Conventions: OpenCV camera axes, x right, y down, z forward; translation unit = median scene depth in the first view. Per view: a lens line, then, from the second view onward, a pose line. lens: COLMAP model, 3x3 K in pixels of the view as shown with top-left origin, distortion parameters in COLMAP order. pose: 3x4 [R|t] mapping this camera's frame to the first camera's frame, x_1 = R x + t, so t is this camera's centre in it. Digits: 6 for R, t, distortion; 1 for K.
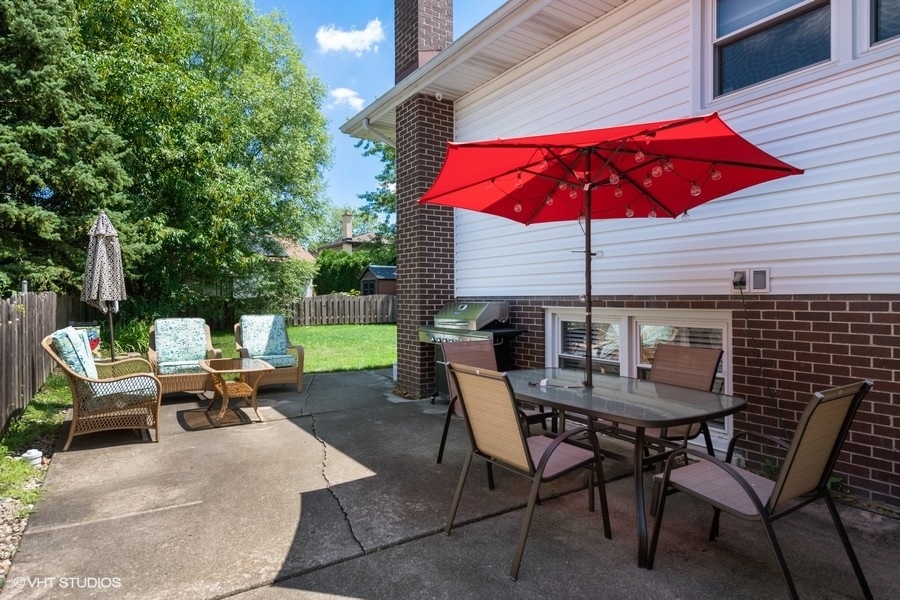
lens RADIAL K [[517.8, 0, 456.7], [0, 517.8, 297.1], [0, 0, 1]] dist [0.004051, 0.000247]
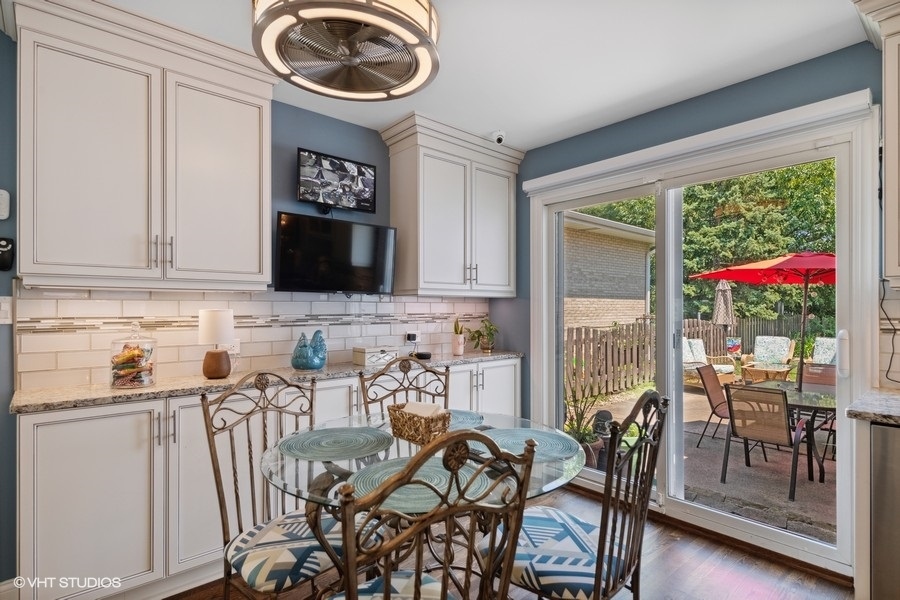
lens RADIAL K [[469.2, 0, 450.0], [0, 469.2, 303.3], [0, 0, 1]] dist [0.000458, 0.000038]
pose [[0.133188, -0.004718, -0.991080, 0.632390], [-0.000020, 0.999989, -0.004763, -0.044704], [0.991091, 0.000654, 0.133187, -0.149184]]
